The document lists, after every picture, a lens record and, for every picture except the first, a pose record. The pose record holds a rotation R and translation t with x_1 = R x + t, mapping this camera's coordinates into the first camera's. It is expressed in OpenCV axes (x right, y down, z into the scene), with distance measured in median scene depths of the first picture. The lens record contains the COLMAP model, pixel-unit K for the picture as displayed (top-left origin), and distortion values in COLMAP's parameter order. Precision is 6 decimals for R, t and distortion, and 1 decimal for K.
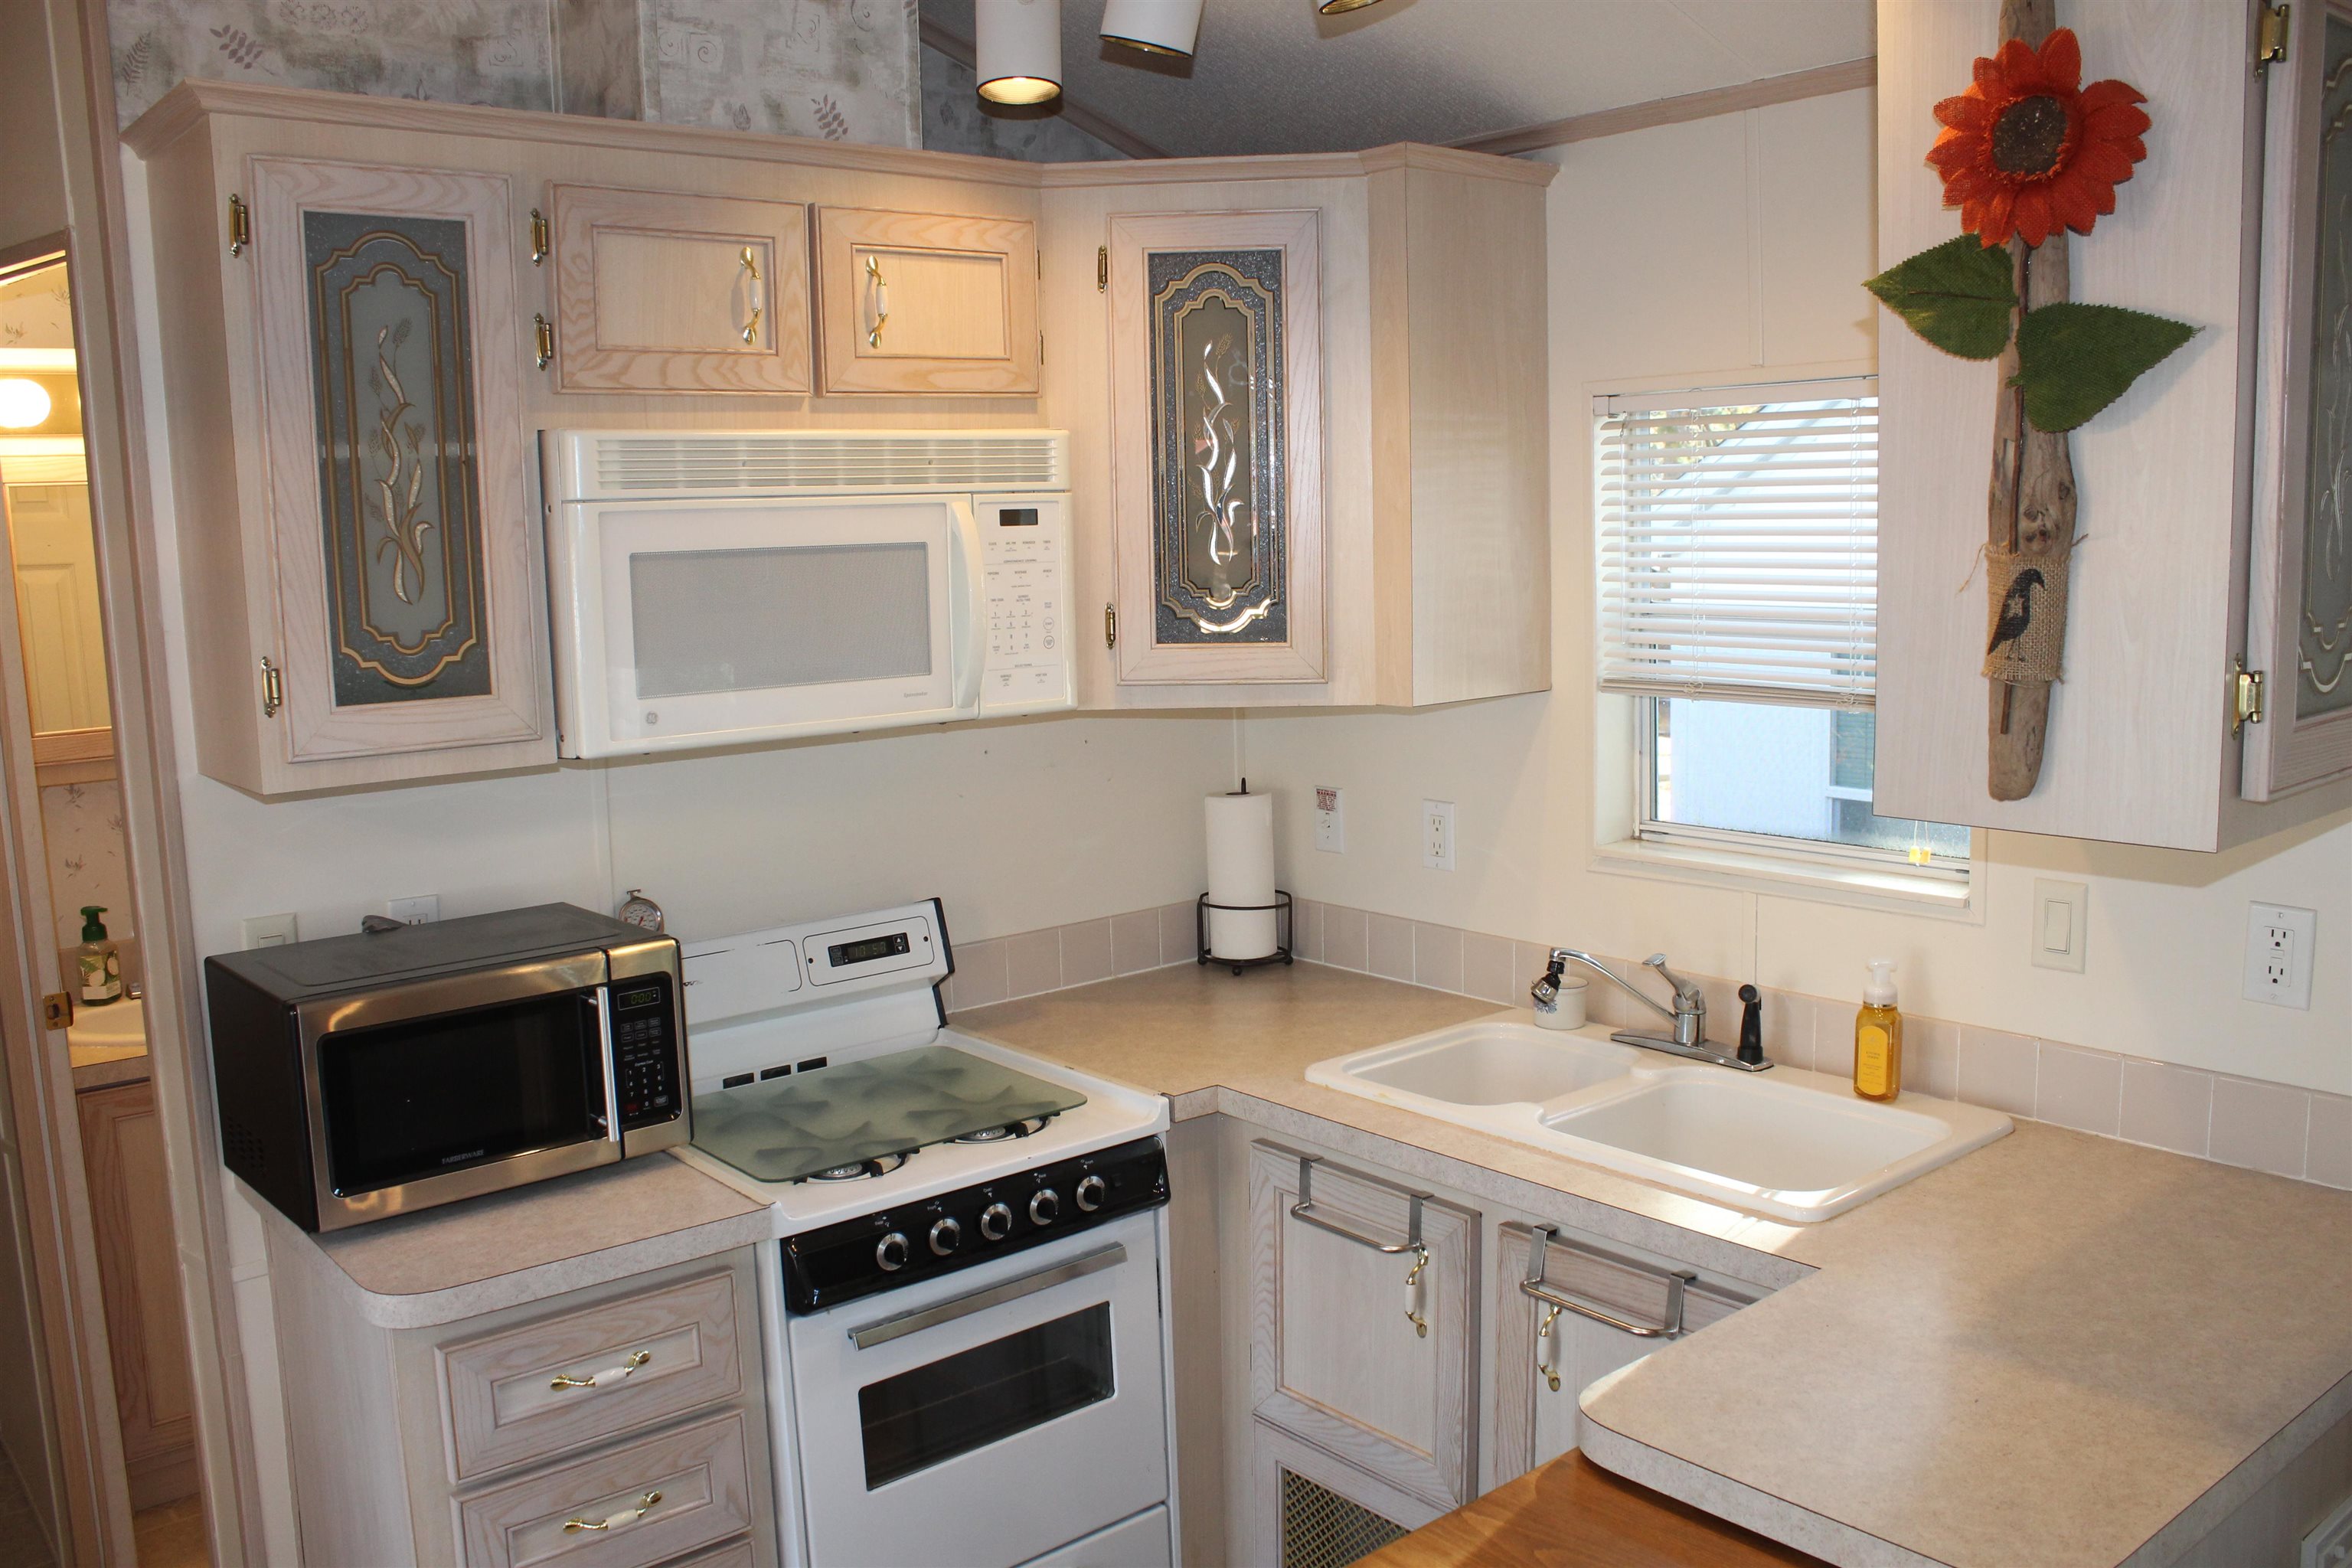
lens RADIAL K [[1948.2, 0, 1176.0], [0, 1948.2, 784.0], [0, 0, 1]] dist [-0.168455, 0.153027]
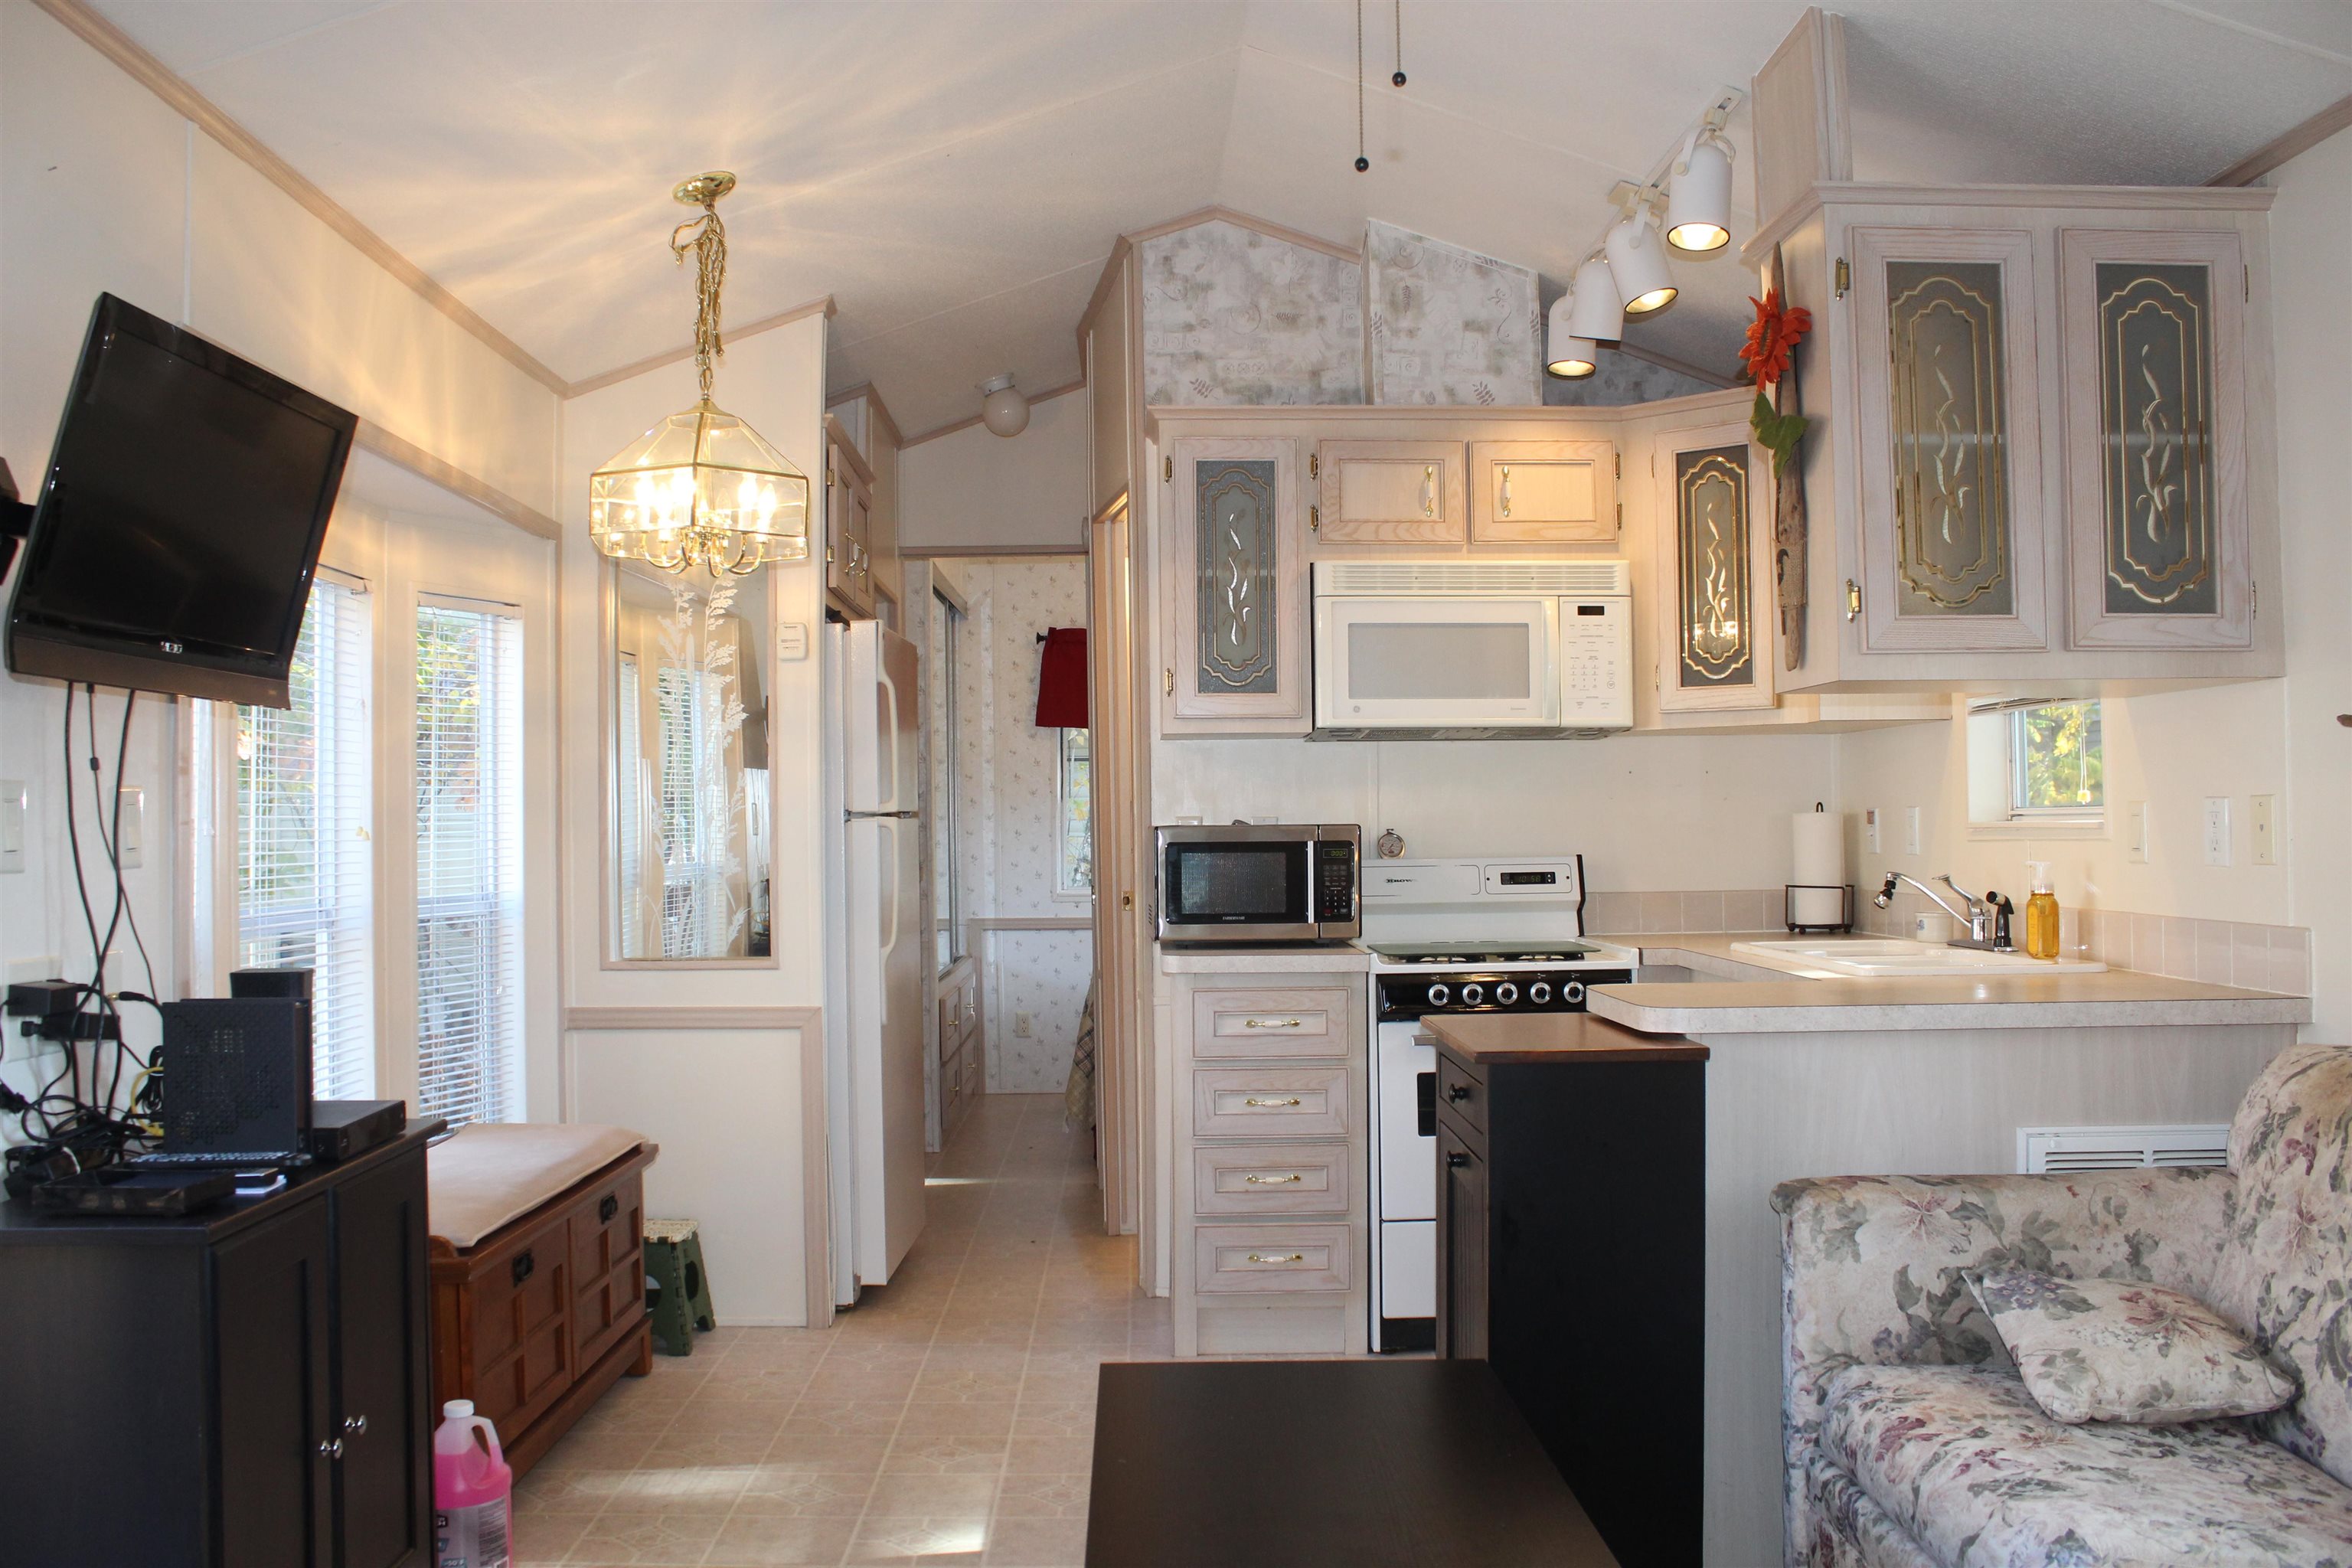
lens RADIAL K [[1948.2, 0, 1176.0], [0, 1948.2, 784.0], [0, 0, 1]] dist [-0.168455, 0.153027]
pose [[0.781565, 0.004816, -0.623805, 0.786809], [-0.095312, 0.989152, -0.111779, 0.270236], [0.616499, 0.146819, 0.773546, -0.588484]]
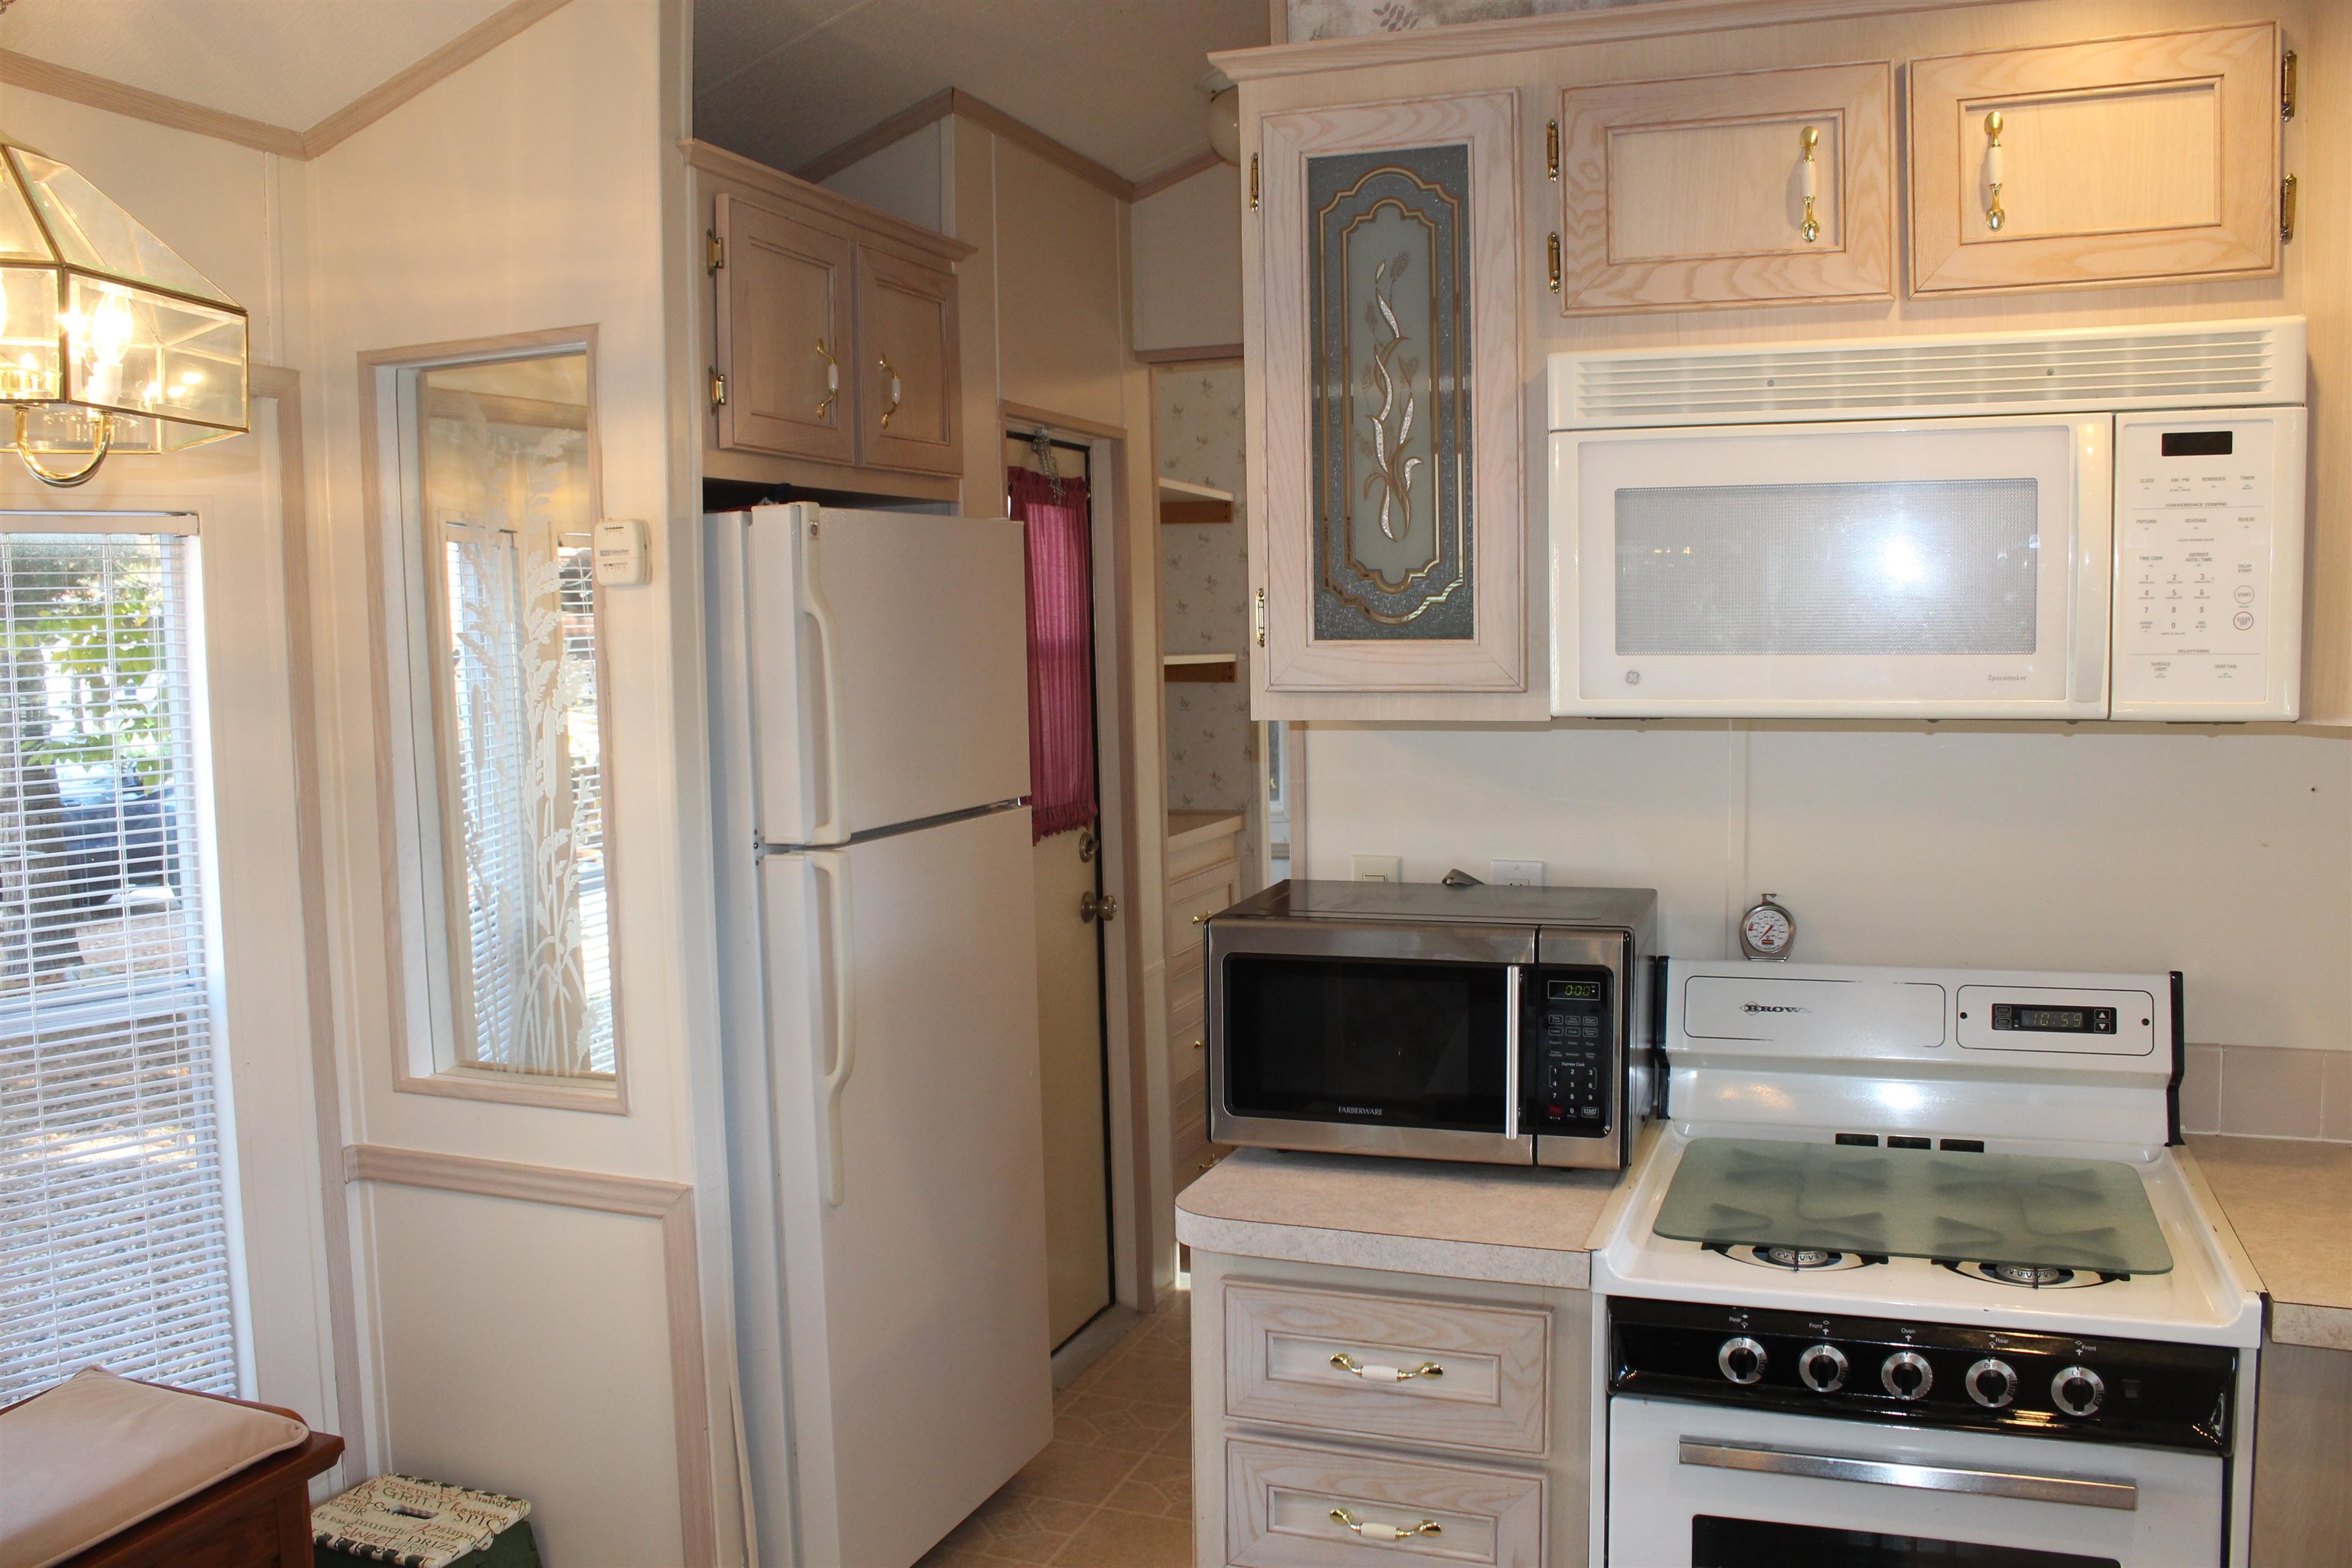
lens RADIAL K [[1948.2, 0, 1176.0], [0, 1948.2, 784.0], [0, 0, 1]] dist [-0.168455, 0.153027]
pose [[0.494698, 0.088275, -0.864570, 0.385927], [-0.112887, 0.992927, 0.036788, 0.005048], [0.861702, 0.079400, 0.501163, 0.382455]]
